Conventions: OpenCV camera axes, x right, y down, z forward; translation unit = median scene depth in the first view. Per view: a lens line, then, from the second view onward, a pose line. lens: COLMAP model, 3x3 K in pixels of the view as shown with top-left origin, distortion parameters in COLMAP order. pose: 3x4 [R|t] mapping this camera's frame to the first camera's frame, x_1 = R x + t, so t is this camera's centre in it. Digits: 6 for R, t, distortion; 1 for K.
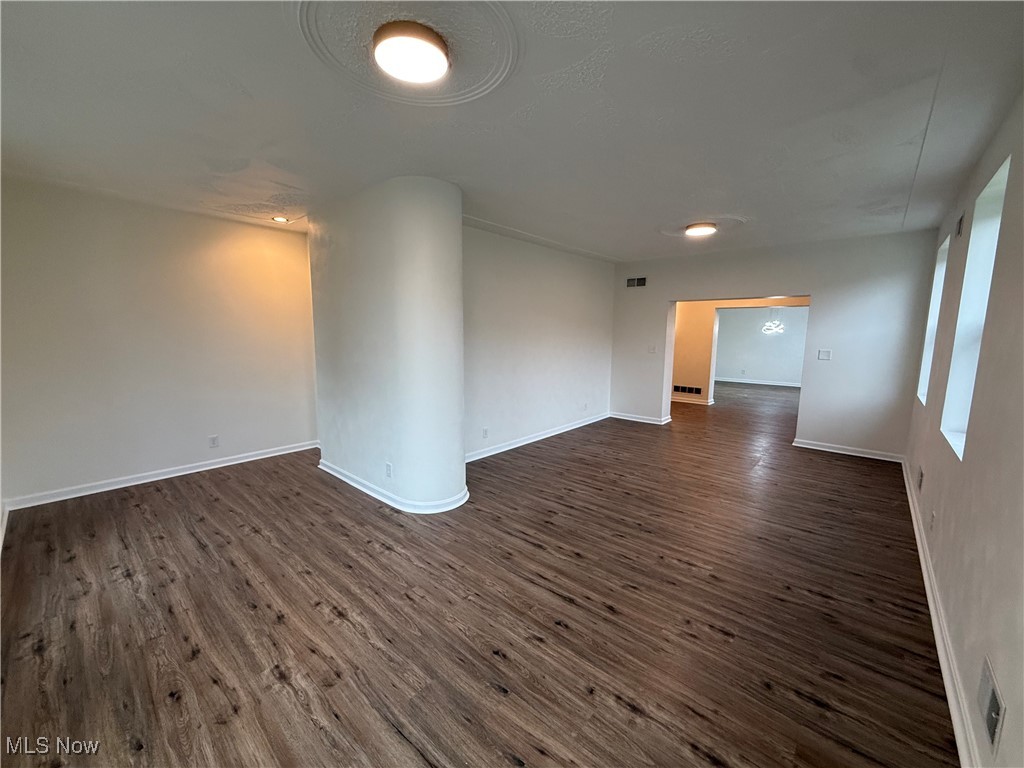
lens RADIAL K [[405.9, 0, 512.0], [0, 405.9, 384.0], [0, 0, 1]] dist [-0.000084, -0.000337]
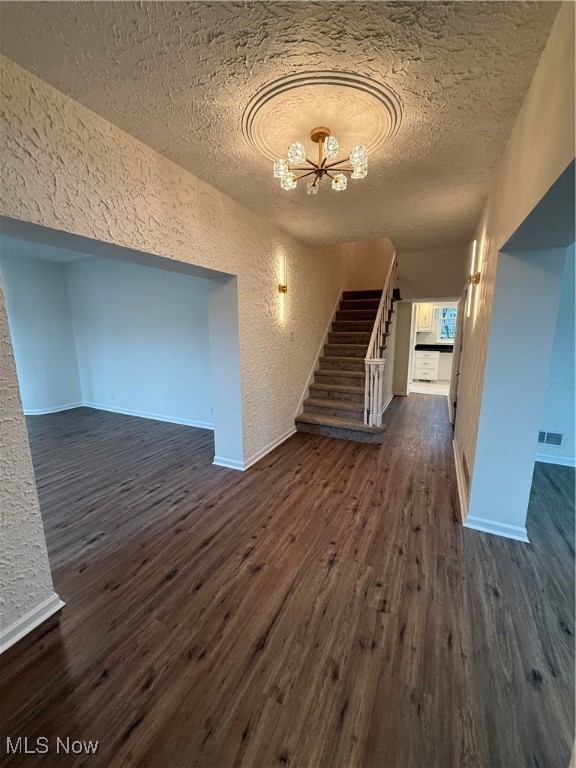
lens RADIAL K [[304.4, 0, 288.0], [0, 304.4, 384.0], [0, 0, 1]] dist [-0.000084, -0.000337]
pose [[0.252885, 0.156763, -0.954712, 1.256167], [-0.126918, 0.983634, 0.127894, -0.158483], [0.959136, 0.088827, 0.268642, 1.432150]]
